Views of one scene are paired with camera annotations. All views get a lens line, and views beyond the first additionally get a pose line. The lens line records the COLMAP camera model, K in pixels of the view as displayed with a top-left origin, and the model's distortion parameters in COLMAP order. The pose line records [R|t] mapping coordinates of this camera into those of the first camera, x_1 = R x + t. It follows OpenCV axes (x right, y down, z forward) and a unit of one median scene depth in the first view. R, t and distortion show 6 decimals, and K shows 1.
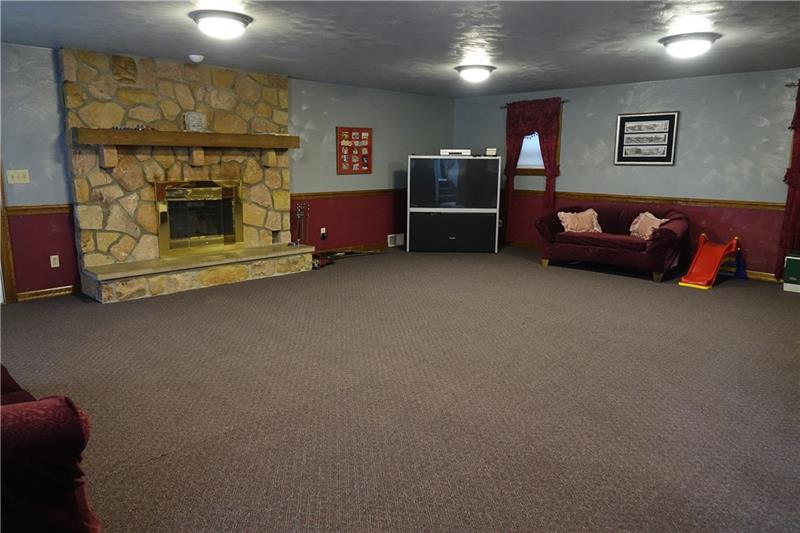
lens RADIAL K [[560.5, 0, 400.7], [0, 560.5, 266.7], [0, 0, 1]] dist [-0.008128, -0.006061]
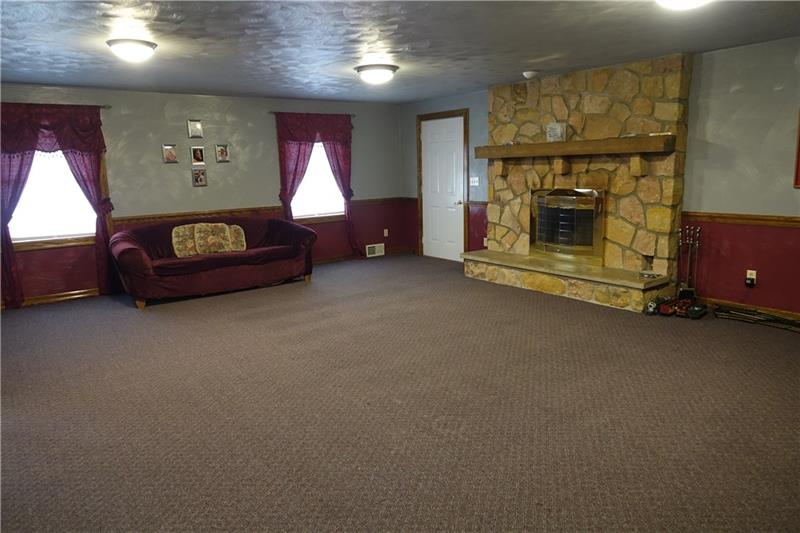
lens RADIAL K [[560.5, 0, 400.7], [0, 560.5, 267.6], [0, 0, 1]] dist [-0.008128, -0.006061]
pose [[-0.173842, 0.167324, -0.970454, 0.707057], [-0.164735, 0.966632, 0.196175, -0.168612], [0.970897, 0.193972, -0.140478, 0.895324]]
